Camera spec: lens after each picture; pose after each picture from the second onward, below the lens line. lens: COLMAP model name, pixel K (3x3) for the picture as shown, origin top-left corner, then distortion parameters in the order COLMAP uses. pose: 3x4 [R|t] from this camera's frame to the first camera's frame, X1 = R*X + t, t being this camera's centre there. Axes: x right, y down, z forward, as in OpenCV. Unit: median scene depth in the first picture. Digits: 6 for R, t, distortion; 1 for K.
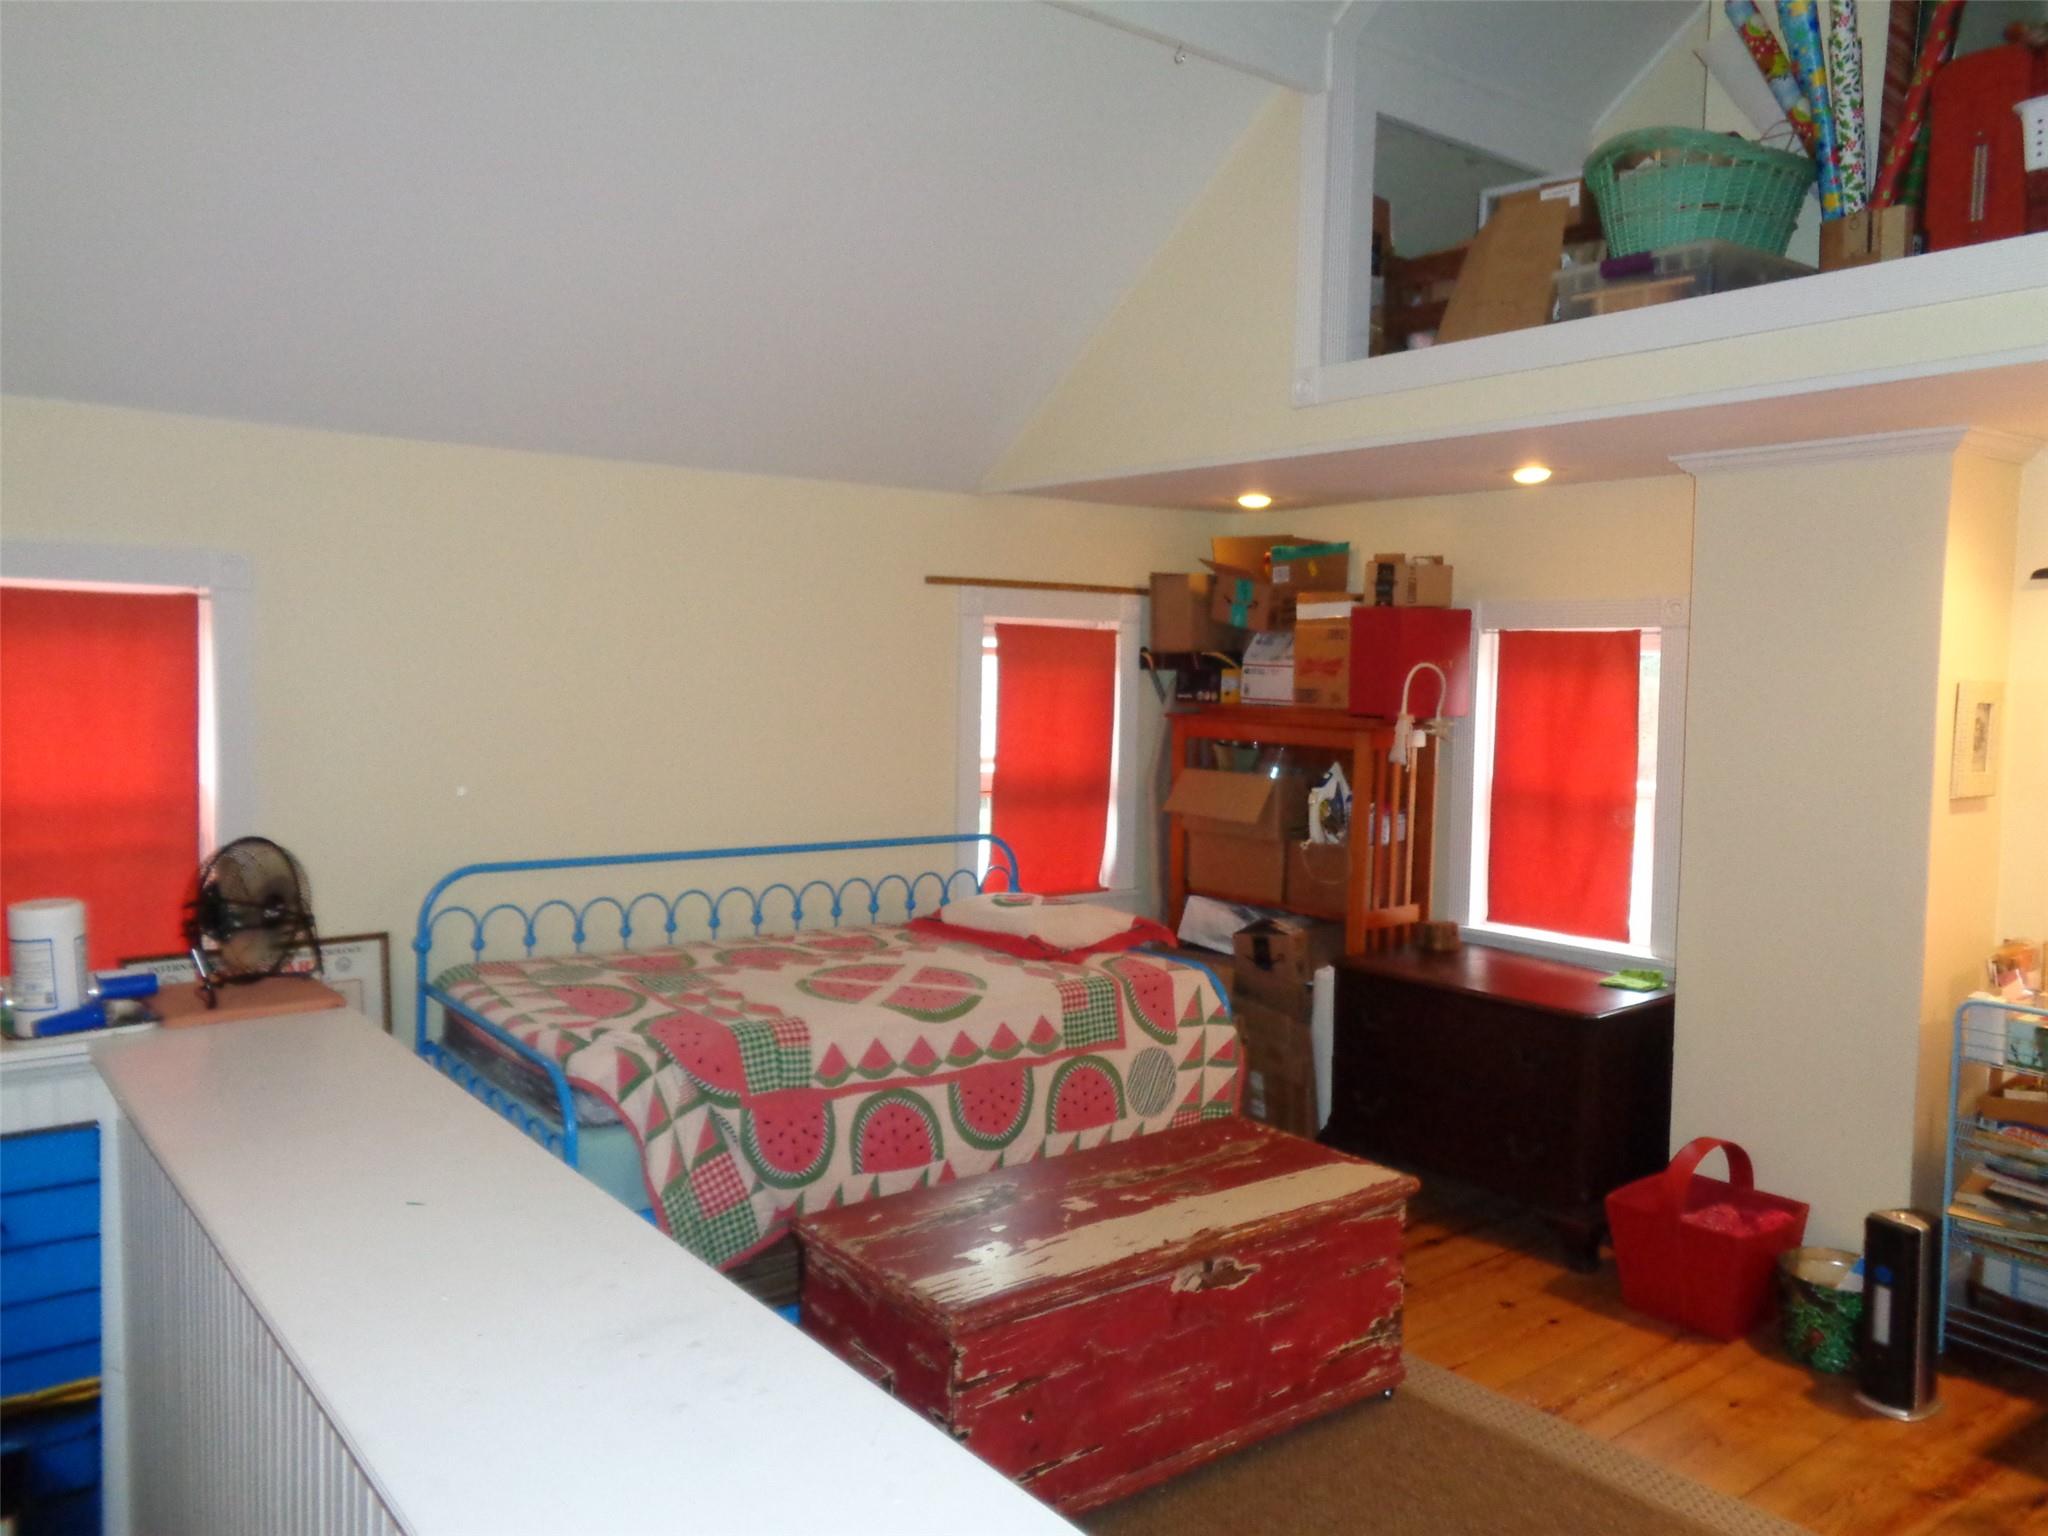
lens RADIAL K [[1542.1, 0, 1038.5], [0, 1542.1, 762.0], [0, 0, 1]] dist [-0.003166, 0.001014]
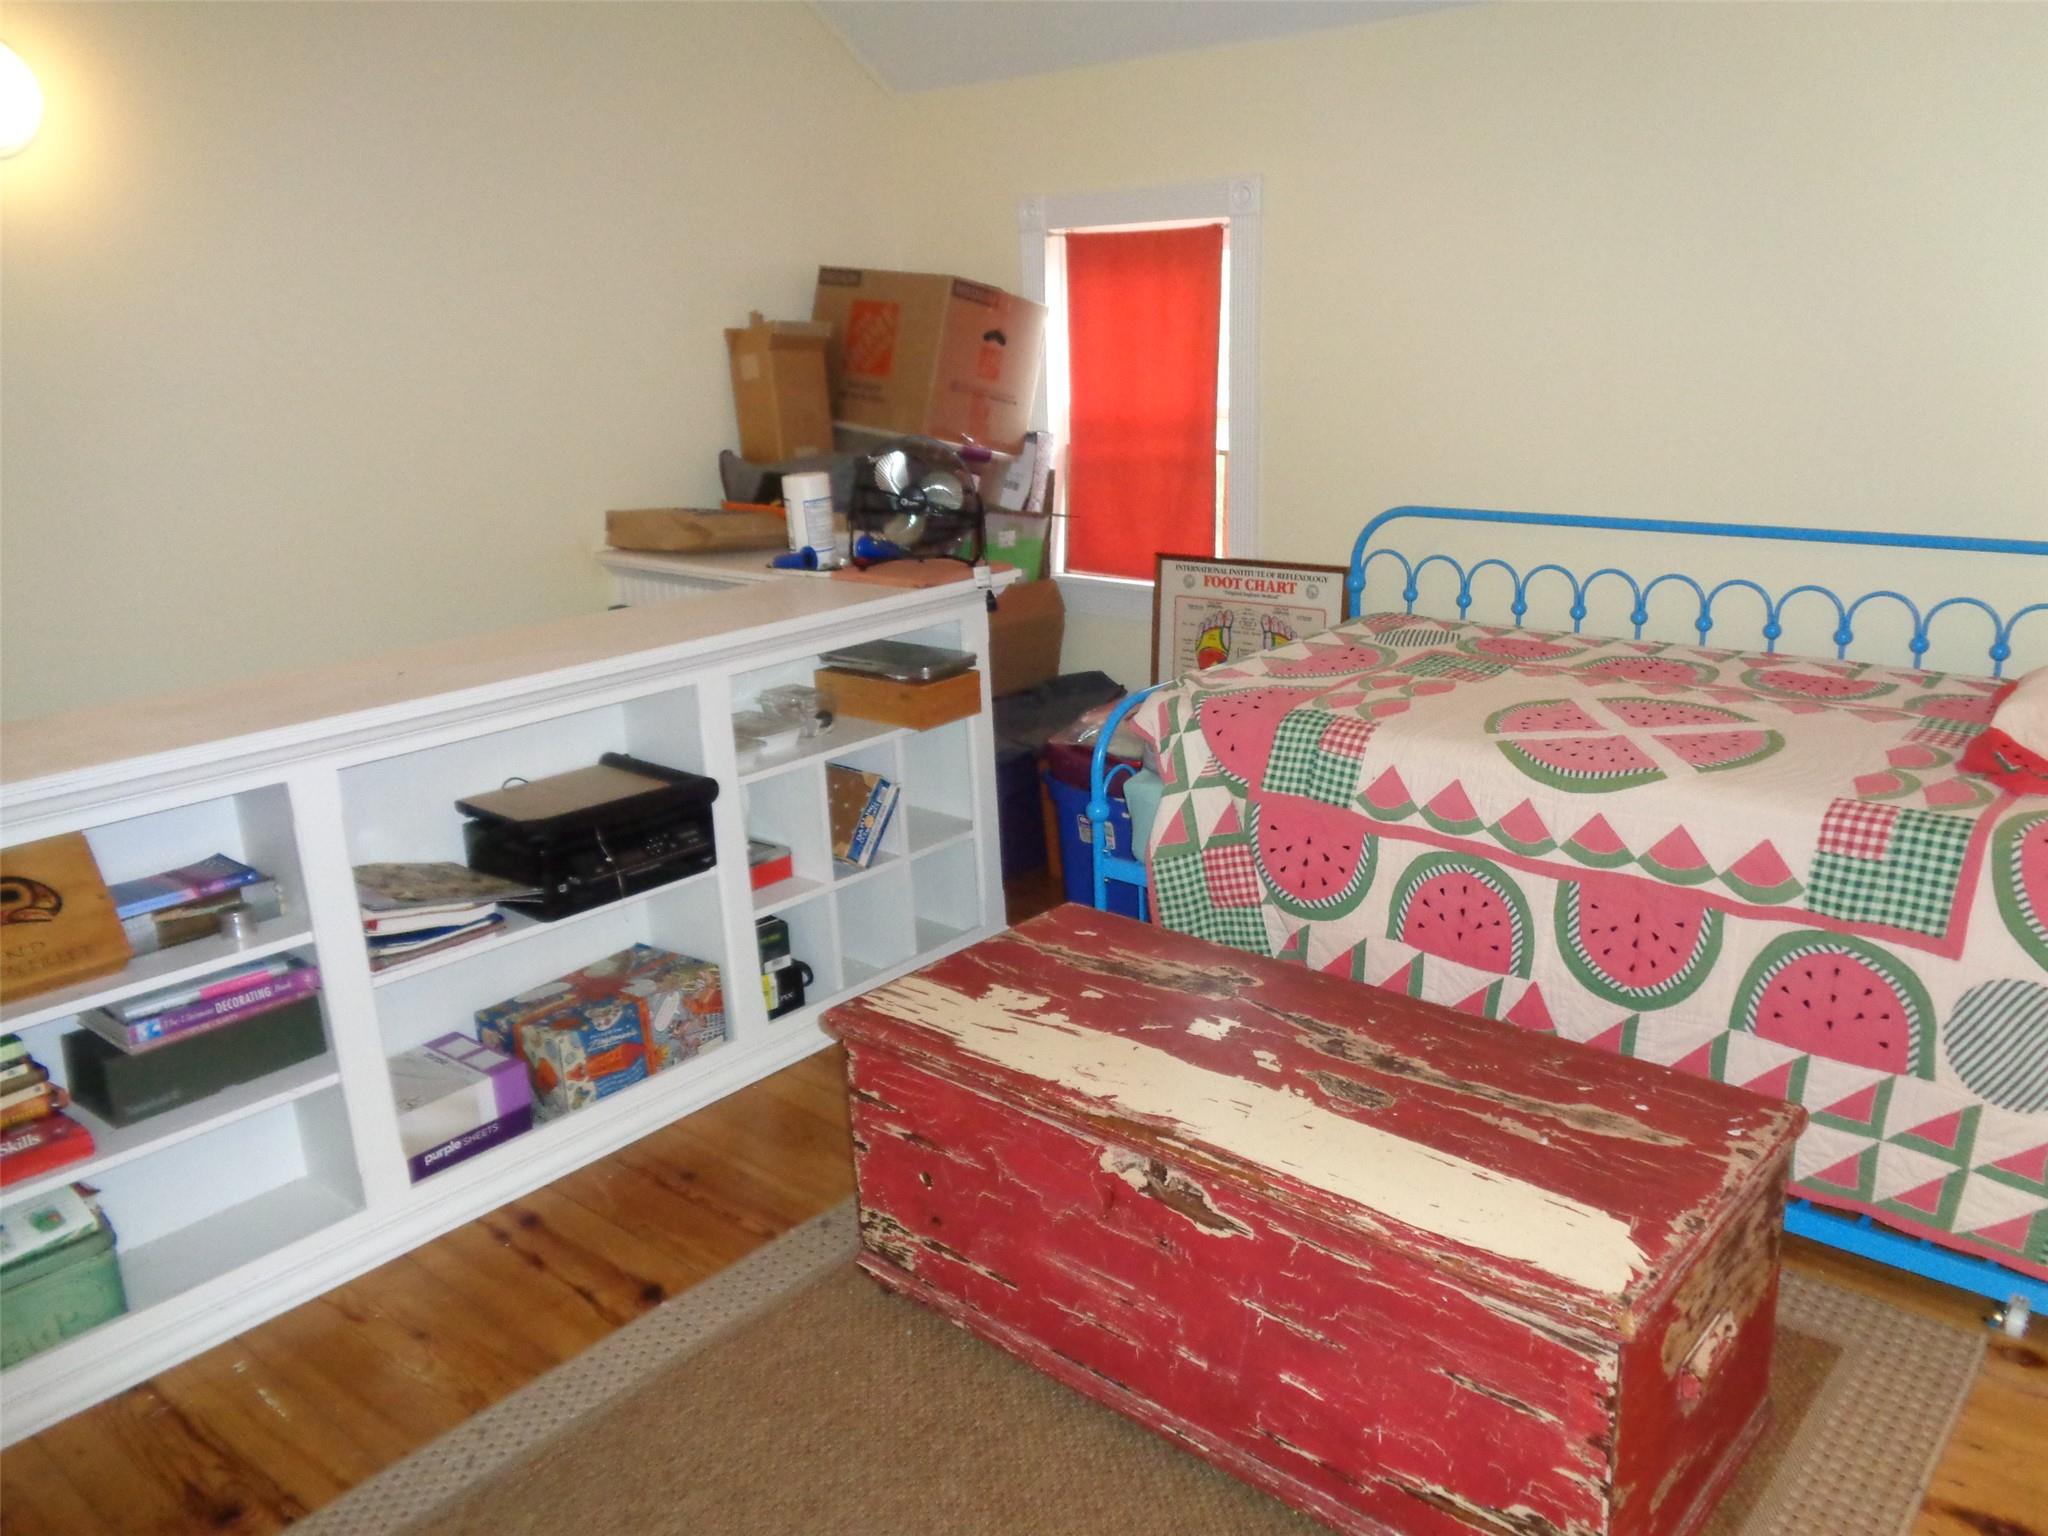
lens RADIAL K [[1542.1, 0, 1038.5], [0, 1542.1, 762.0], [0, 0, 1]] dist [-0.003166, 0.001014]
pose [[0.191412, 0.239410, -0.951864, 0.557368], [-0.031694, 0.970797, 0.237798, 0.003617], [0.980998, -0.015349, 0.193411, 0.674351]]
